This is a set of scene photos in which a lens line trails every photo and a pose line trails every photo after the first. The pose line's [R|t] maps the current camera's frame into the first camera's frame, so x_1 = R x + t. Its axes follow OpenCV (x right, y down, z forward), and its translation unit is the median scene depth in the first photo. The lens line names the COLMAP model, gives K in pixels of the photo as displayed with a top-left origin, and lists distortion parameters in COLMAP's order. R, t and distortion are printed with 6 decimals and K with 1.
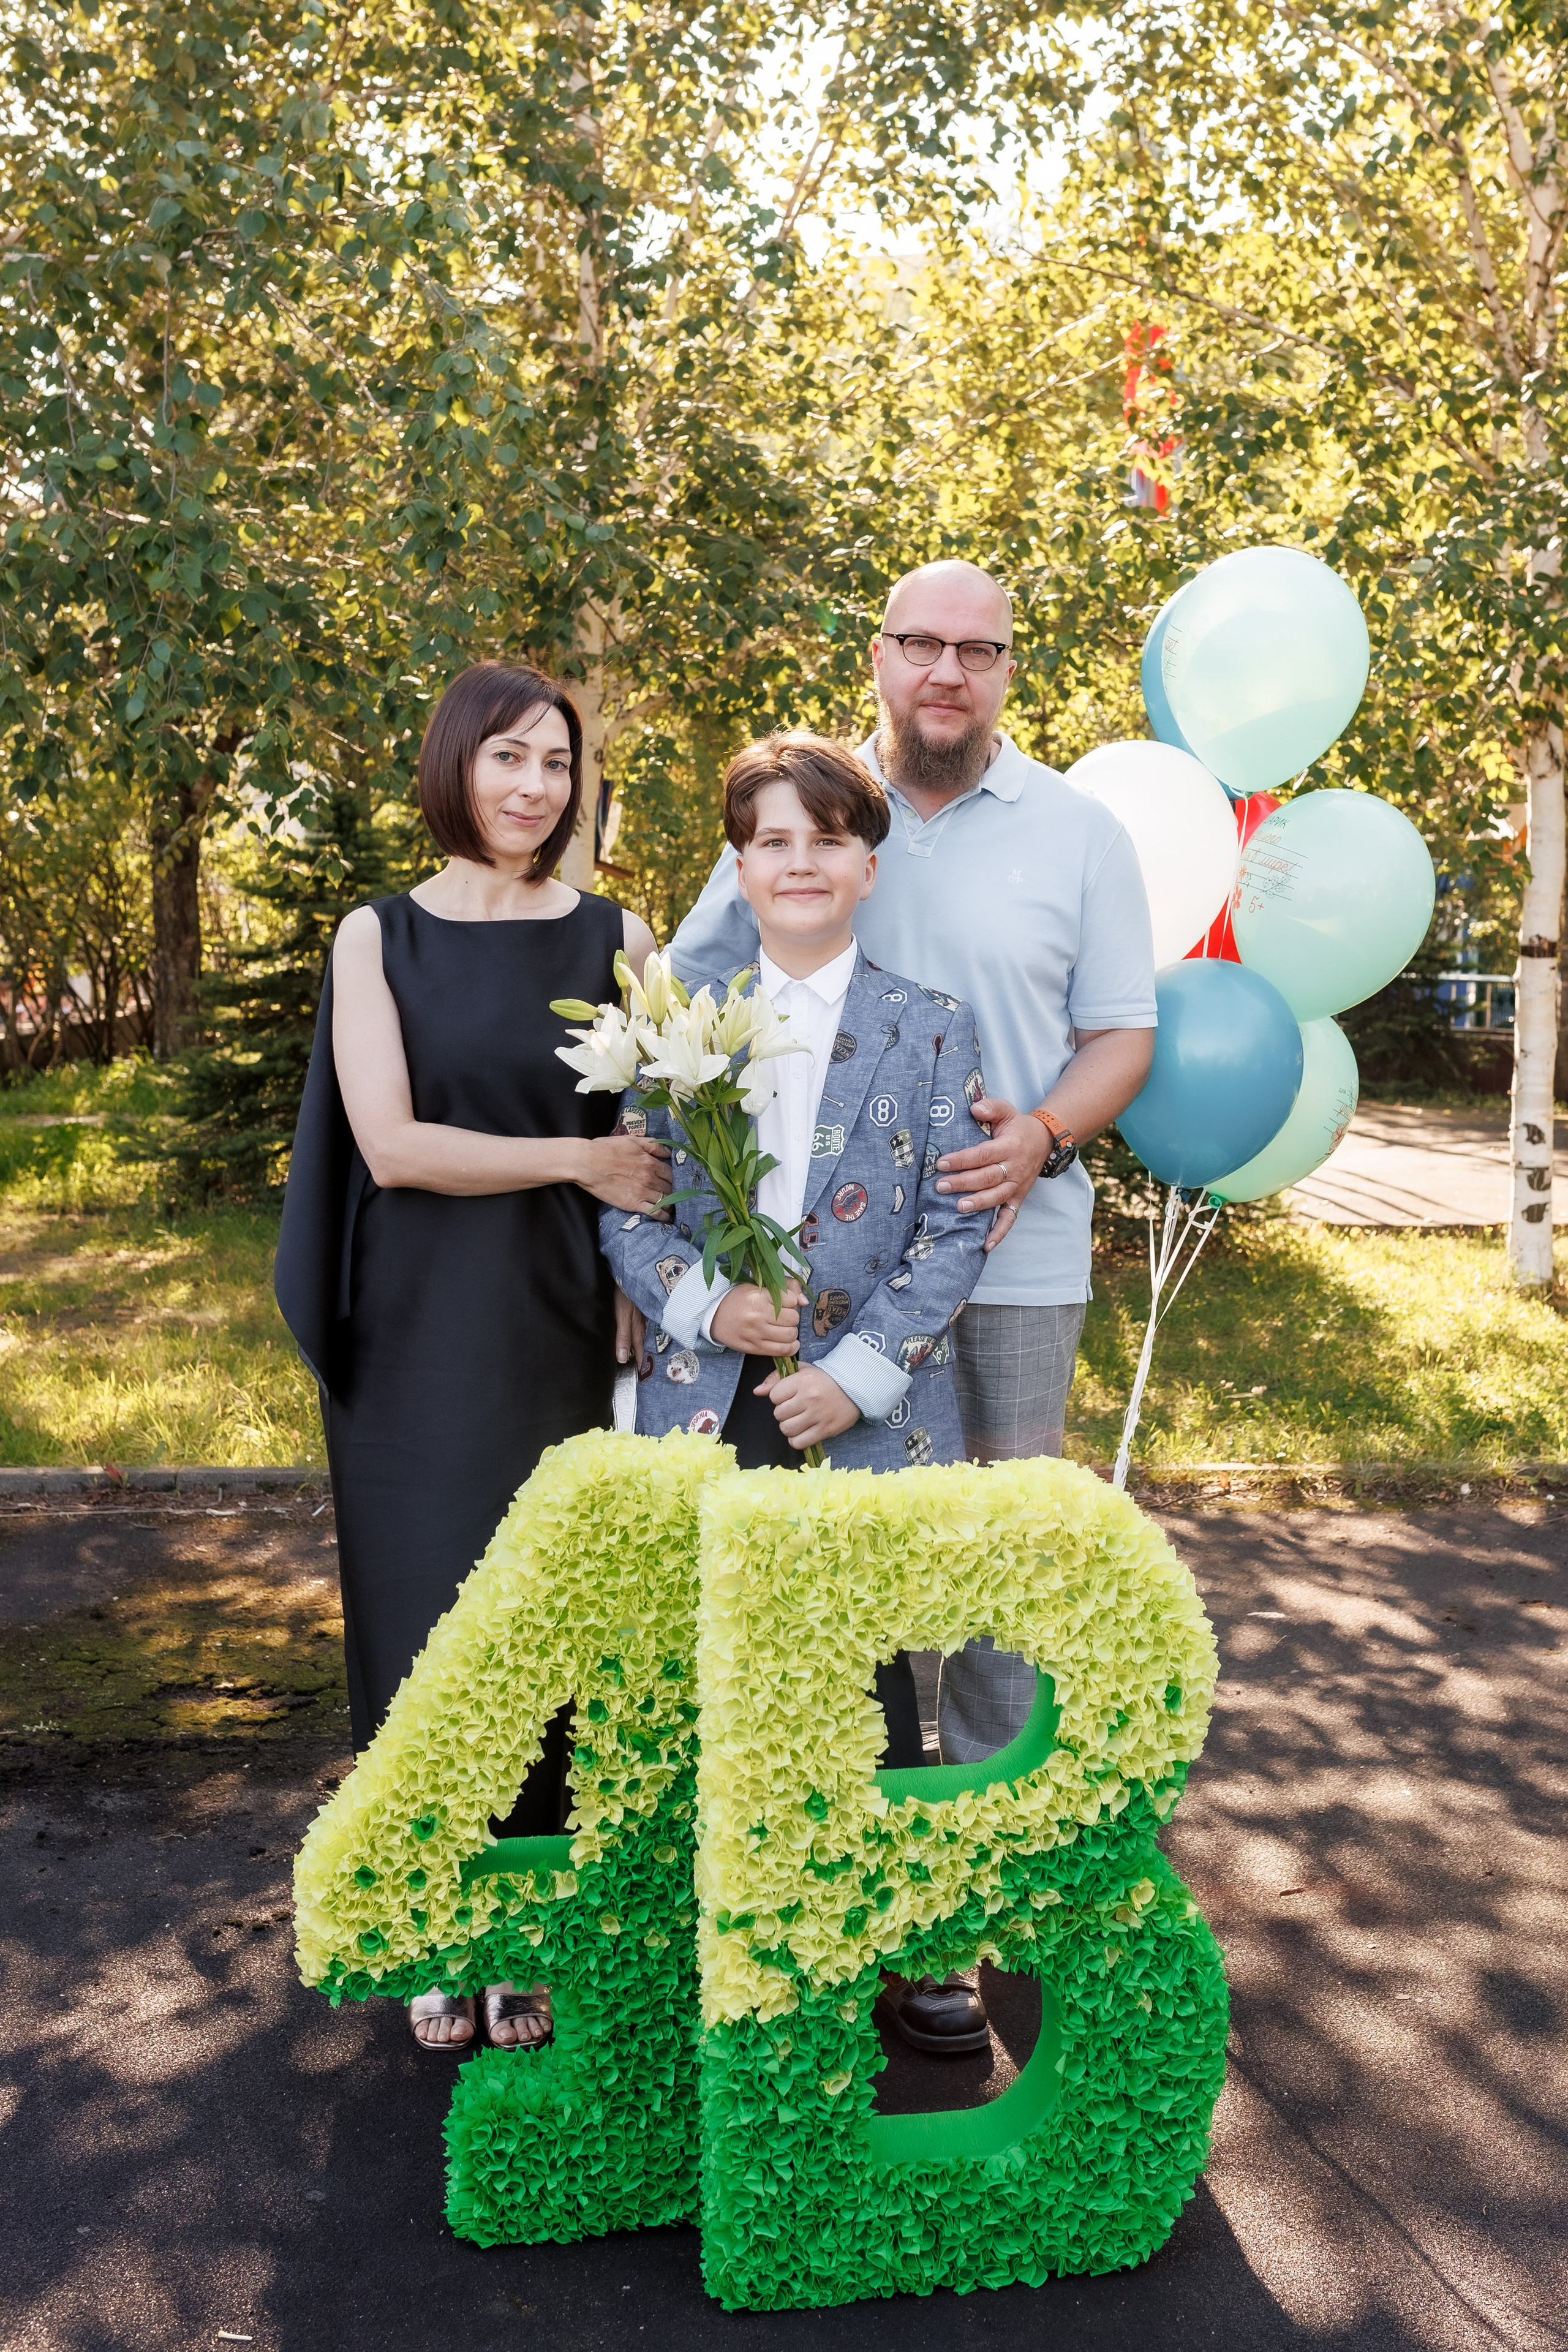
lens RADIAL K [[2684.8, 0, 945.3], [0, 2684.8, 1023.0], [0, 0, 1]] dist [0.003514, -0.000269]
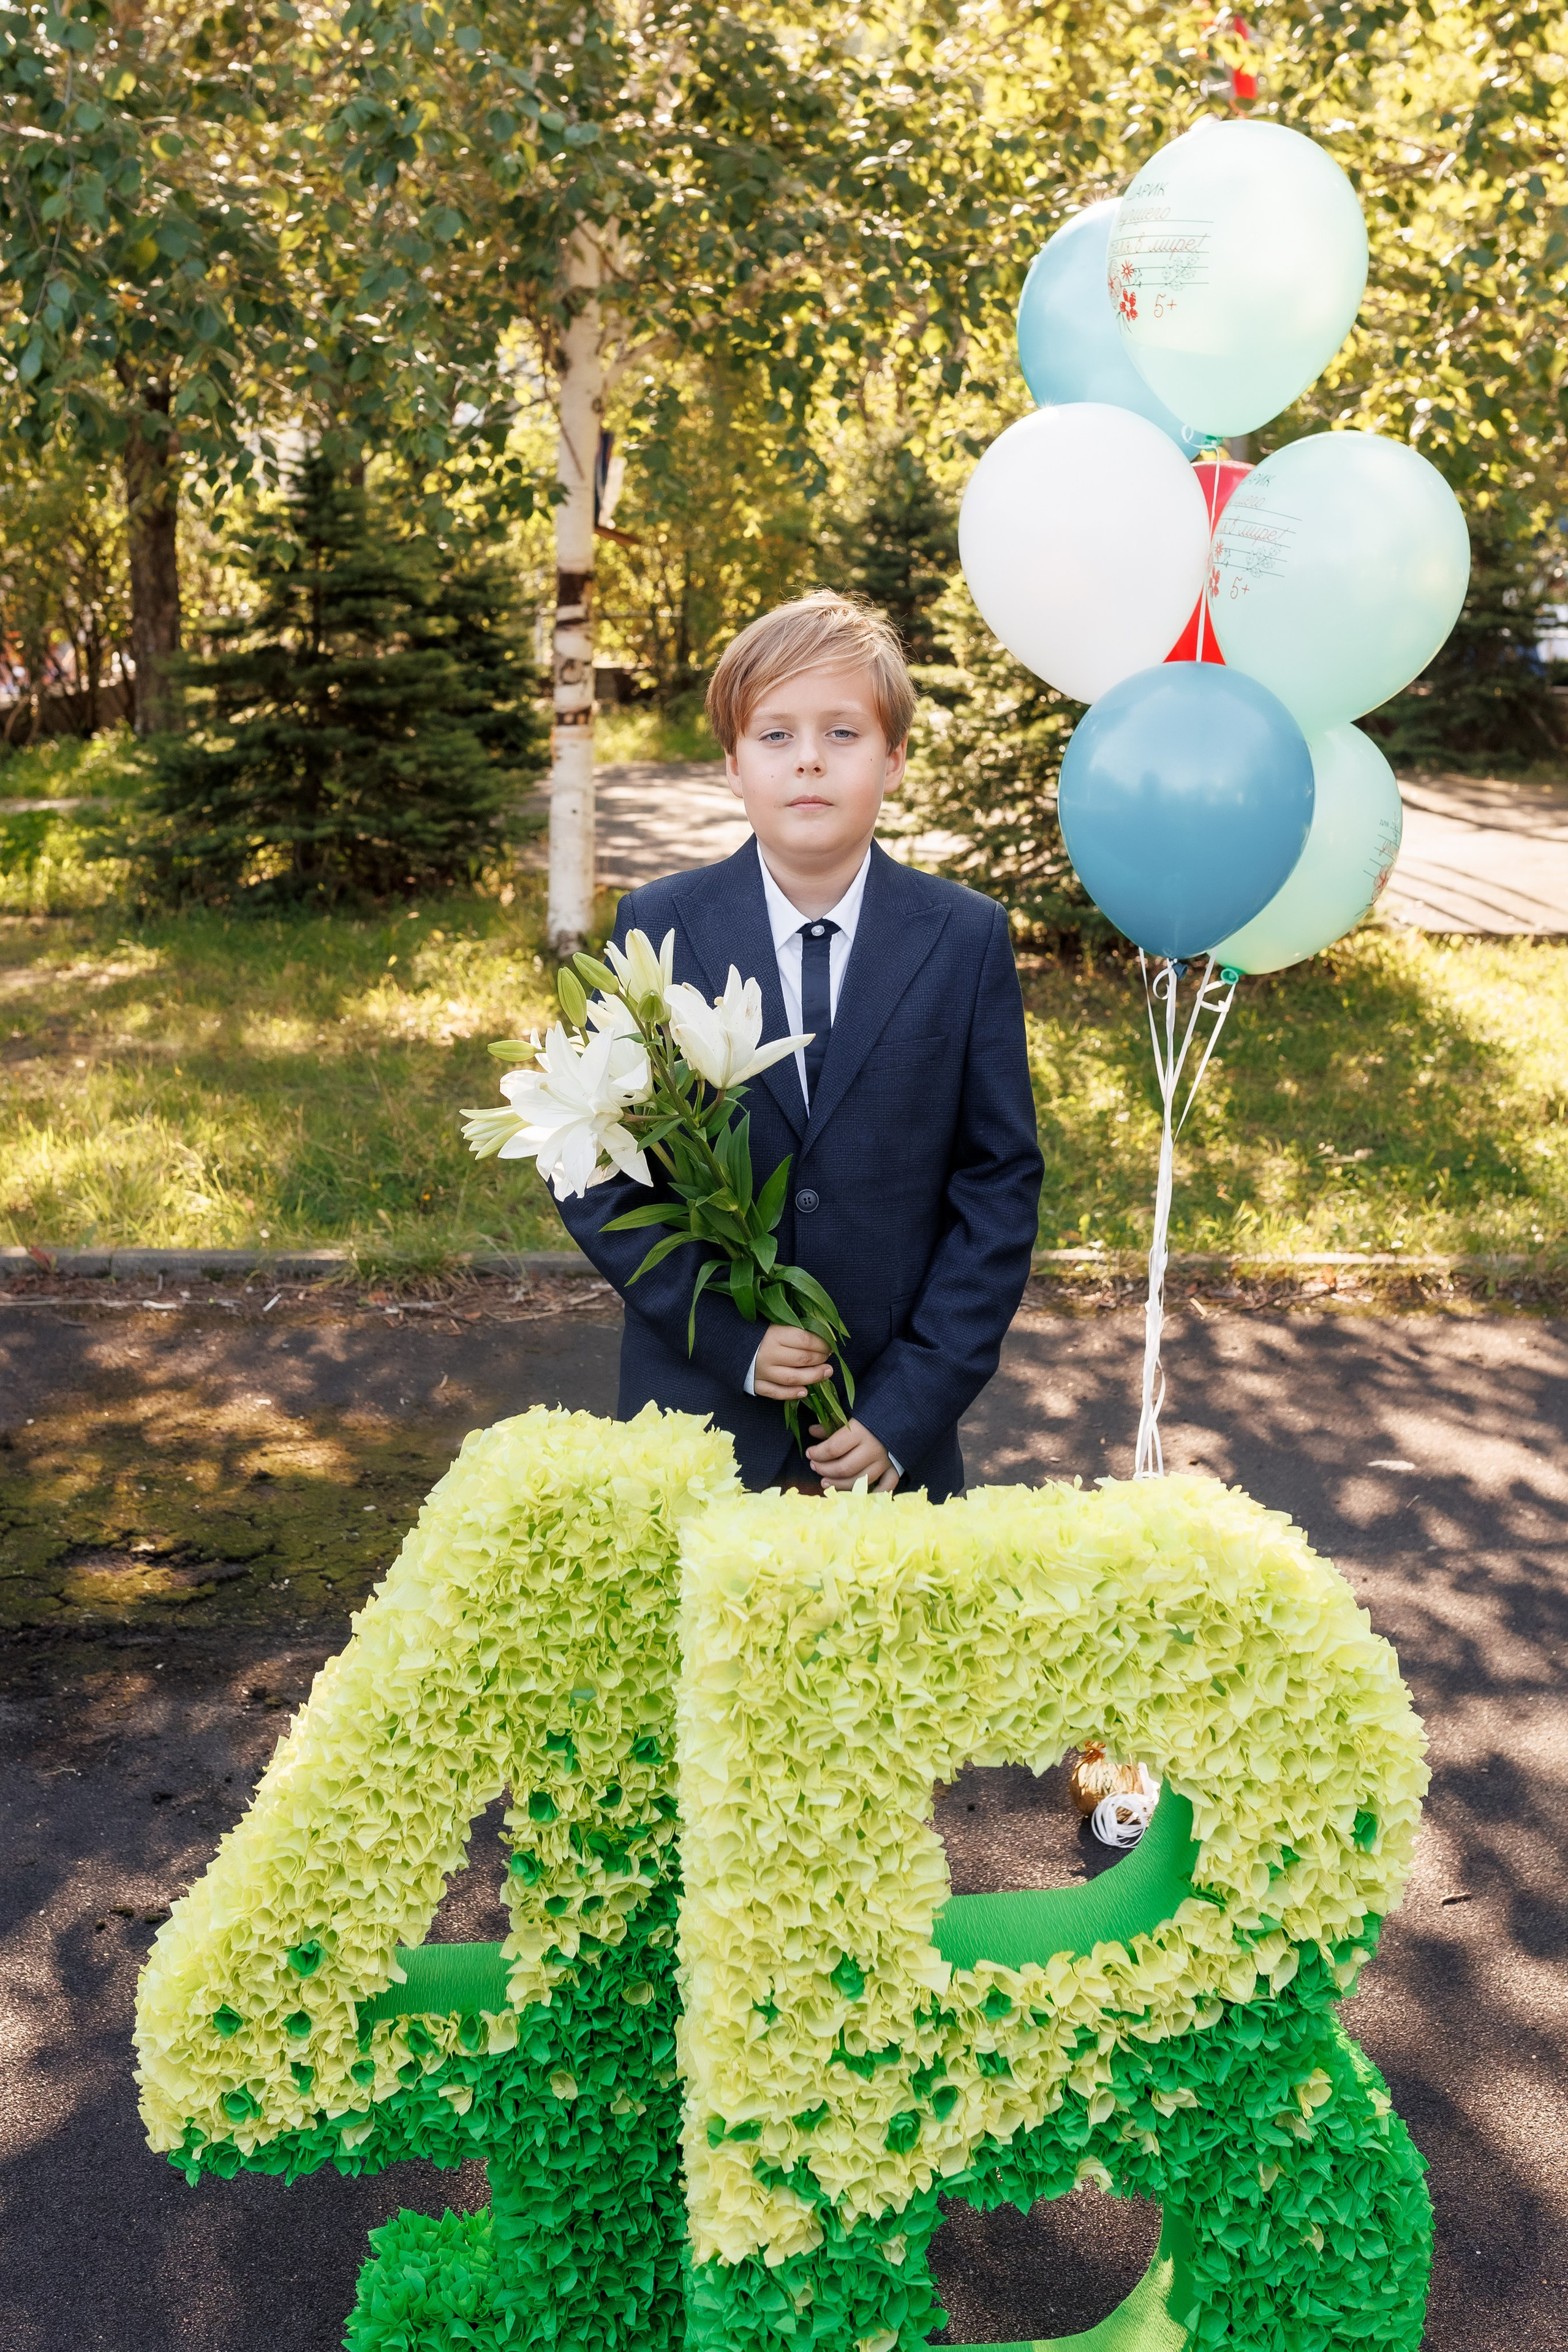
lens RADIAL K [[2836.9, 0, 724.1], [0, 2836.9, 980.6], [0, 0, 1]] dist [-0.002090, -0.000404]
pose [[0.995969, 0.004321, -0.089592, -0.014434], [0.005142, 0.994445, 0.105127, -0.041715], [0.089548, -0.105164, 0.990415, 0.279721]]
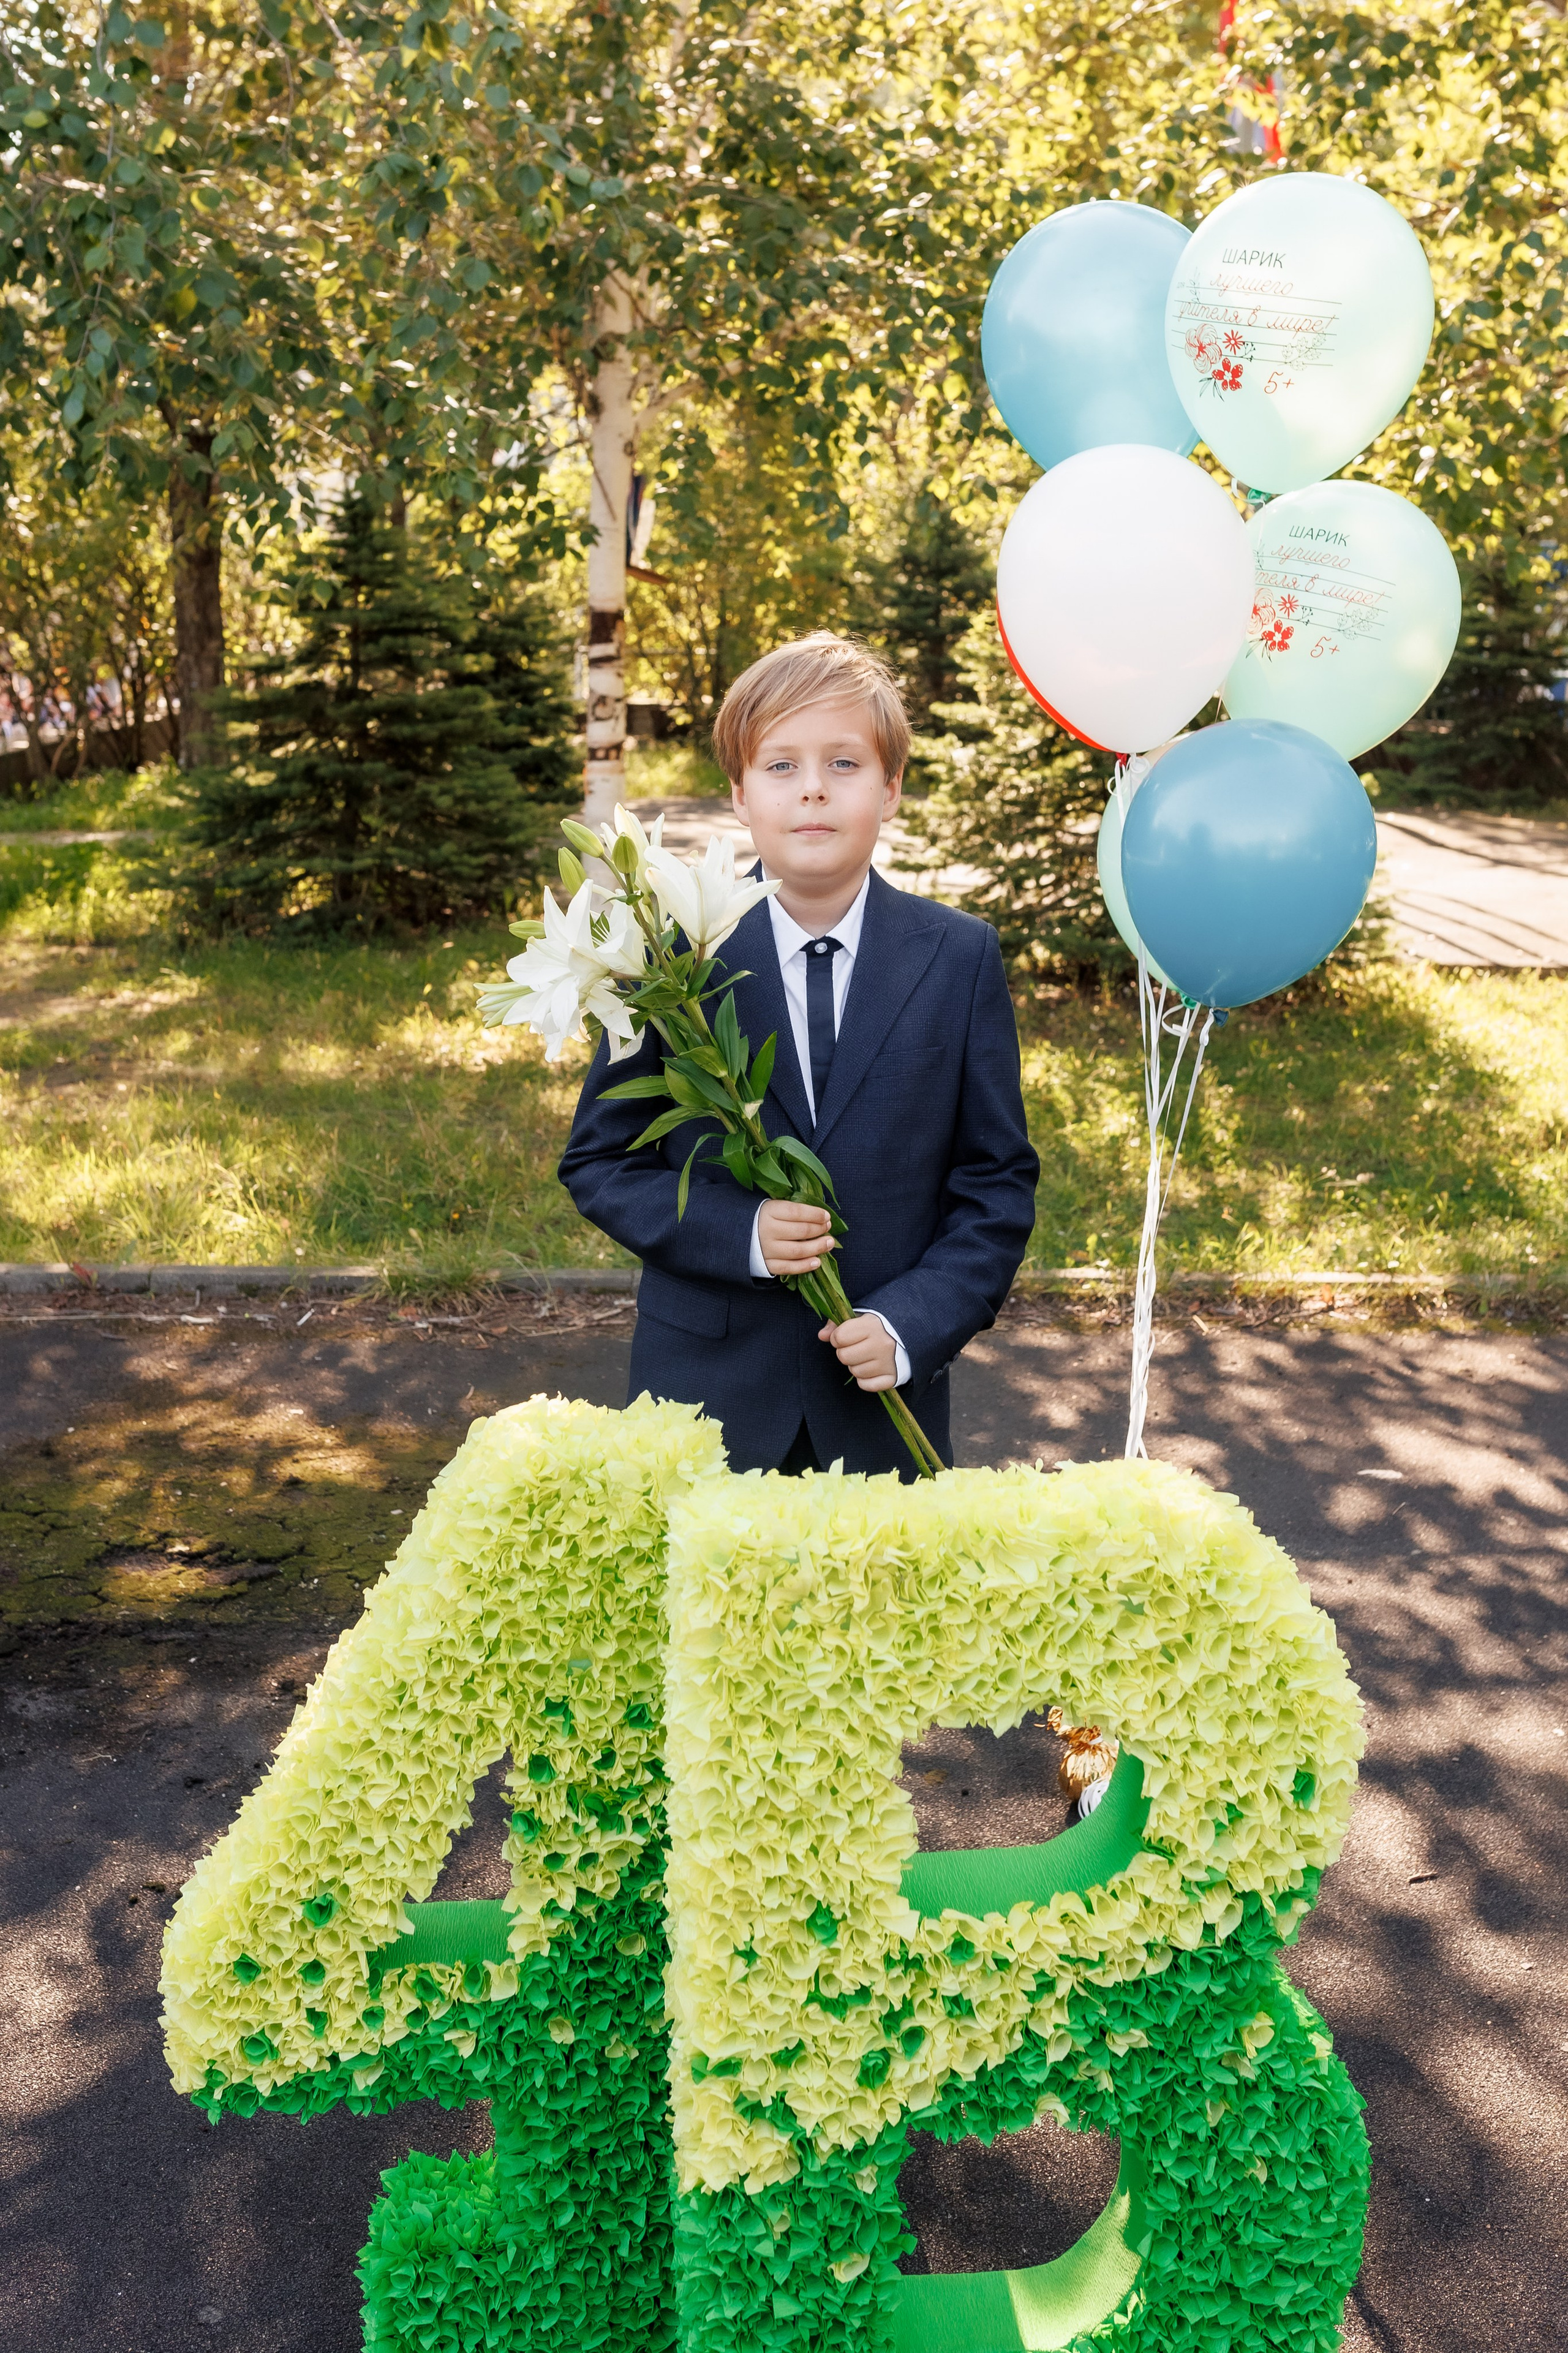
lens RADIAL K [[2790.4, 0, 767.5], [0, 2790.4, 1017.0], [0, 0, 1]] dist [0.004961, -0.014747]
pose [[0.996192, 0.007061, -0.086903, 0.002653], [0.002263, 0.994286, 0.106725, -0.041800], [0.087160, -0.106515, 0.990484, 0.240209]]
